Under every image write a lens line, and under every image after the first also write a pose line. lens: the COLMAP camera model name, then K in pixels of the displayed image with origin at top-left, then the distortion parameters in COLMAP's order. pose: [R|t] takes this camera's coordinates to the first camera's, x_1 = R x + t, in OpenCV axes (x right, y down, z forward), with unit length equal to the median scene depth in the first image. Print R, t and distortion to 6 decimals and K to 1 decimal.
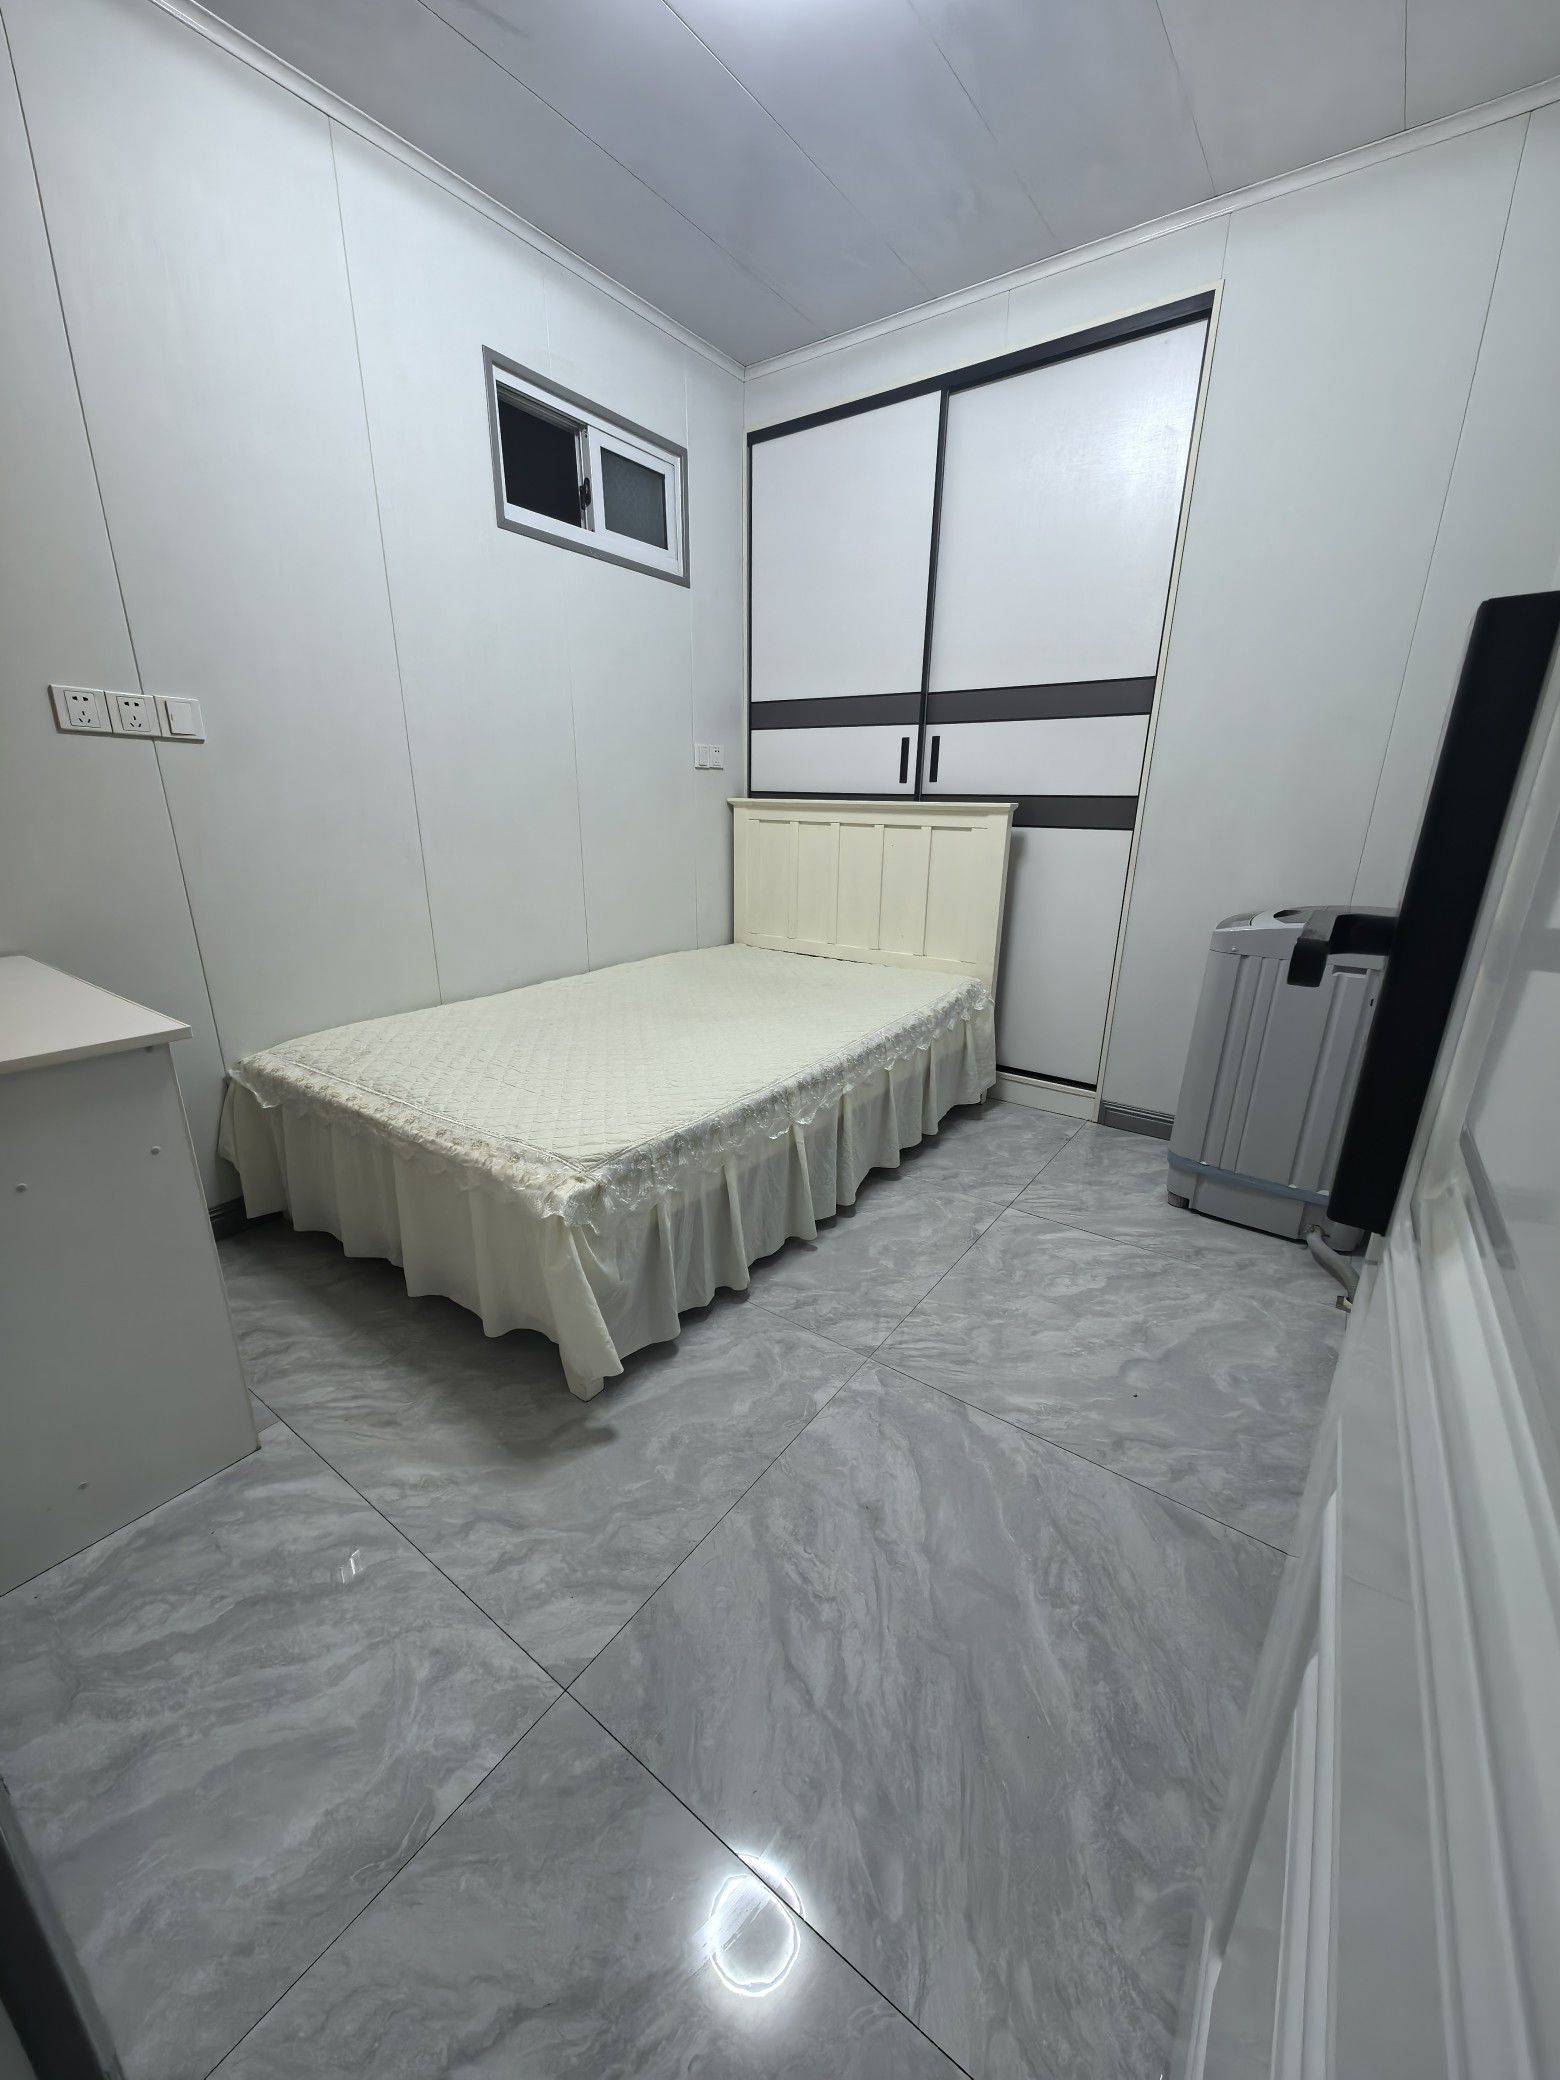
lens RADIAL K [[793.7, 0, 782.5], [0, 793.7, 1042.4], [0, 0, 1]] dist [0.028323, -0.010545]
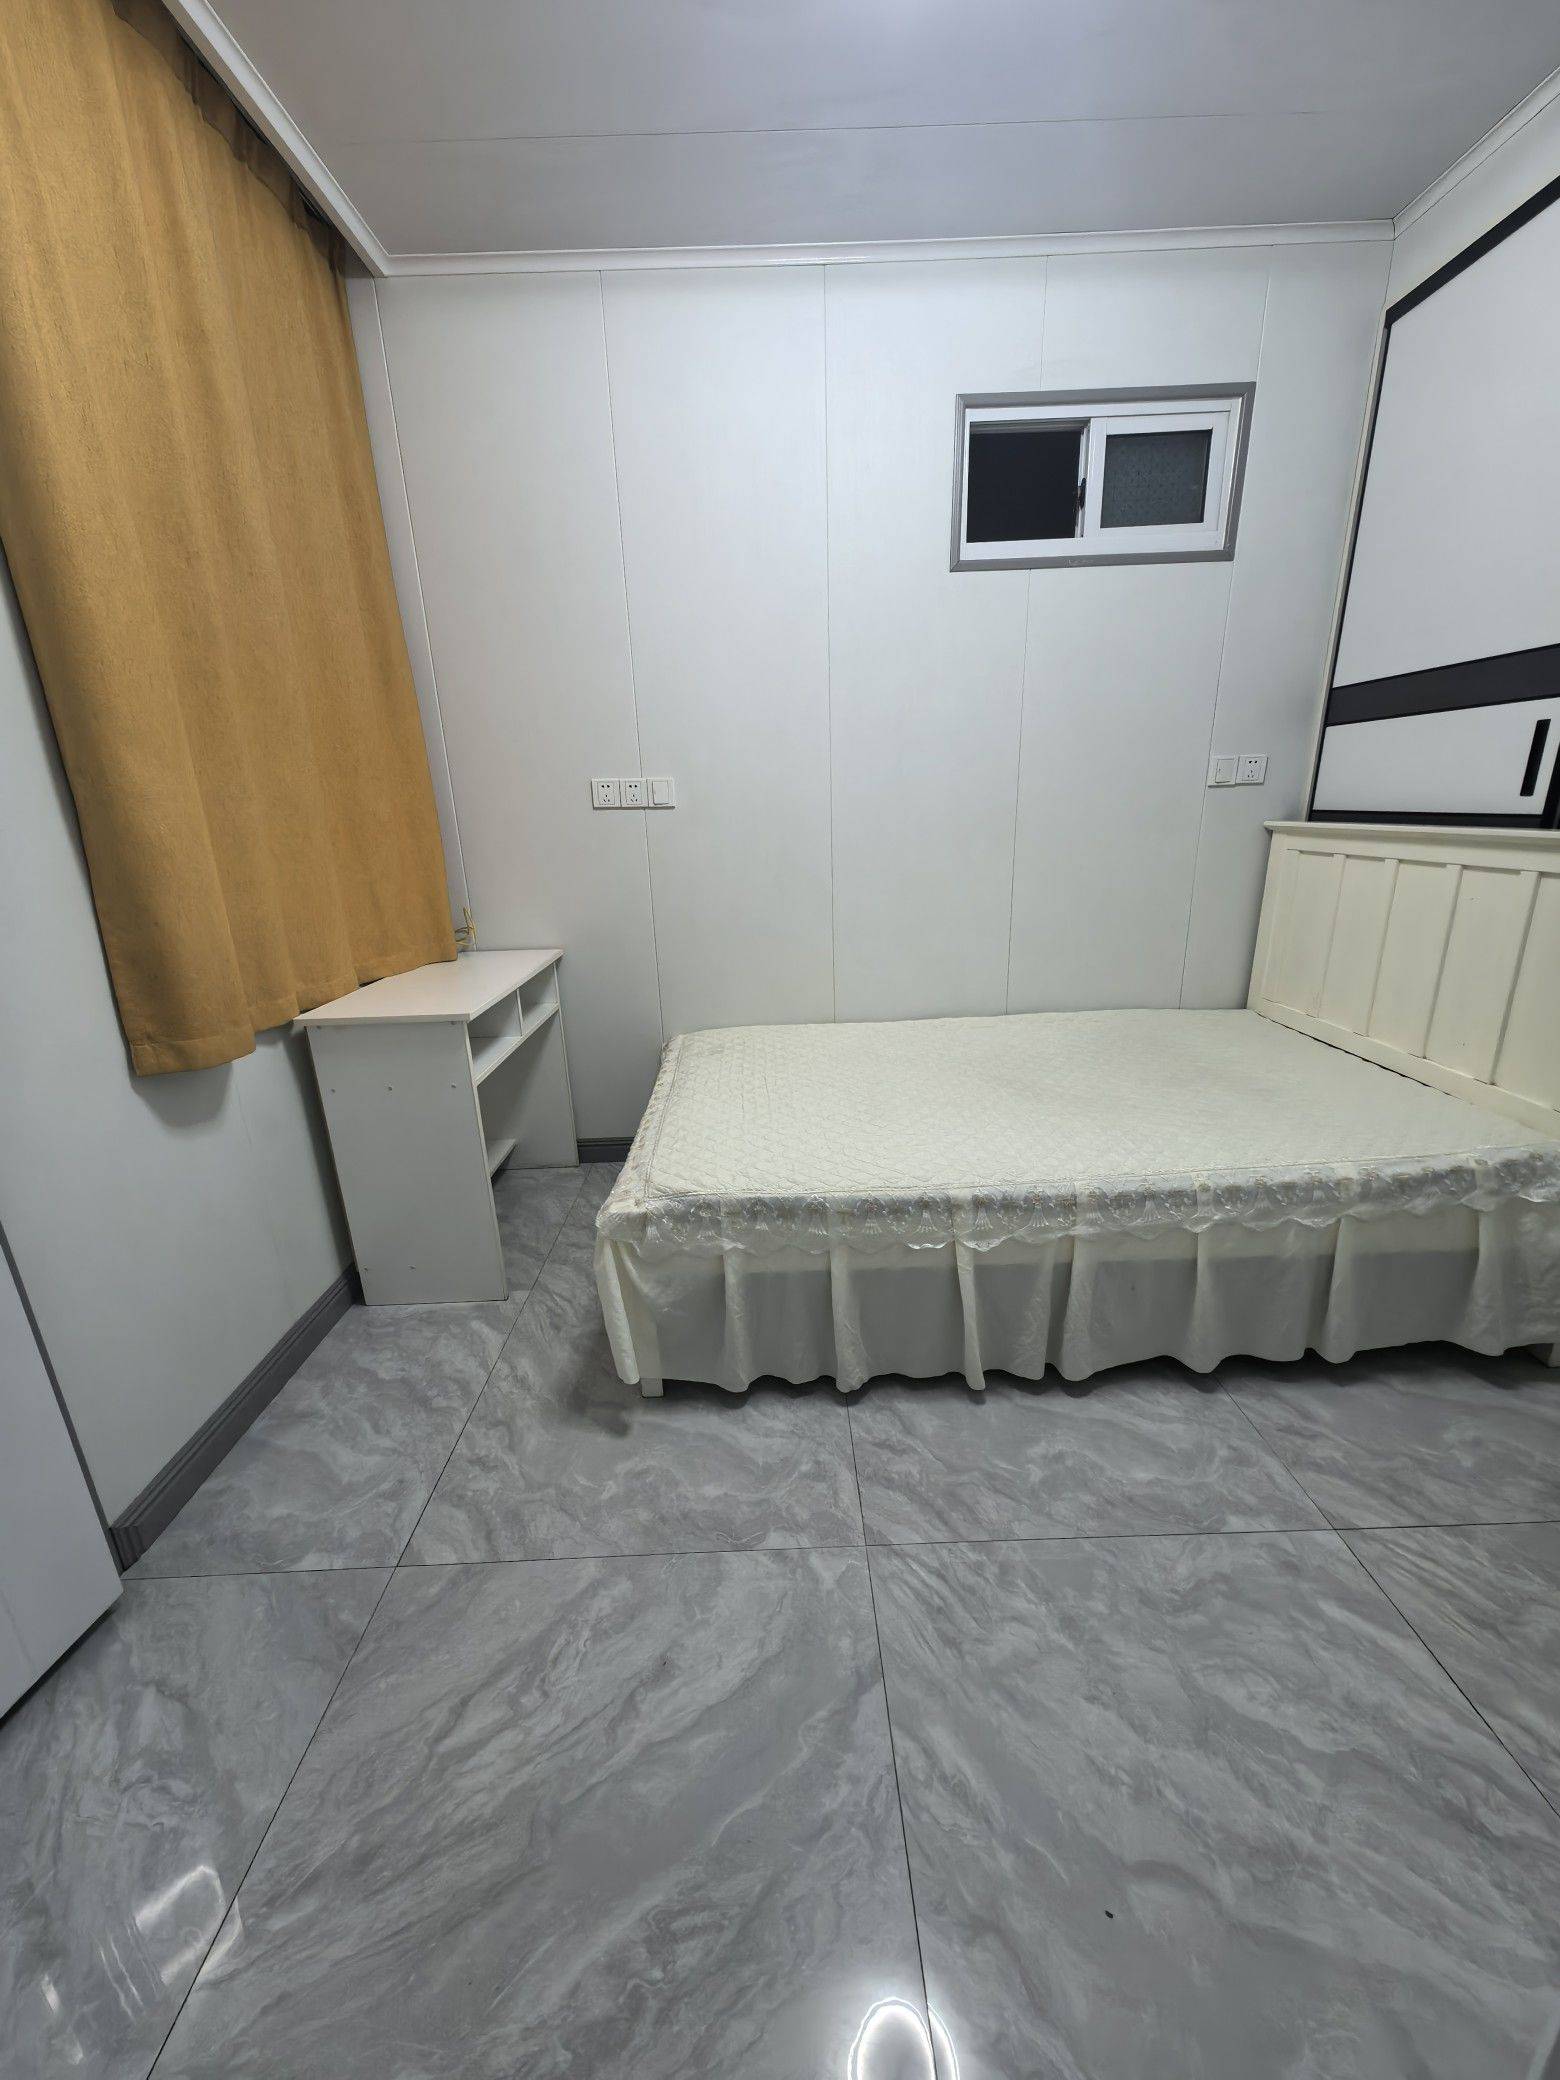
lens RADIAL K [[793.7, 0, 782.5], [0, 793.7, 1042.4], [0, 0, 1]] dist [0.028323, -0.010545]
pose [[0.596981, 0.198853, -0.777220, 0.544020], [-0.198804, 0.975245, 0.096818, -0.154752], [0.777233, 0.096716, 0.621735, 0.344572]]
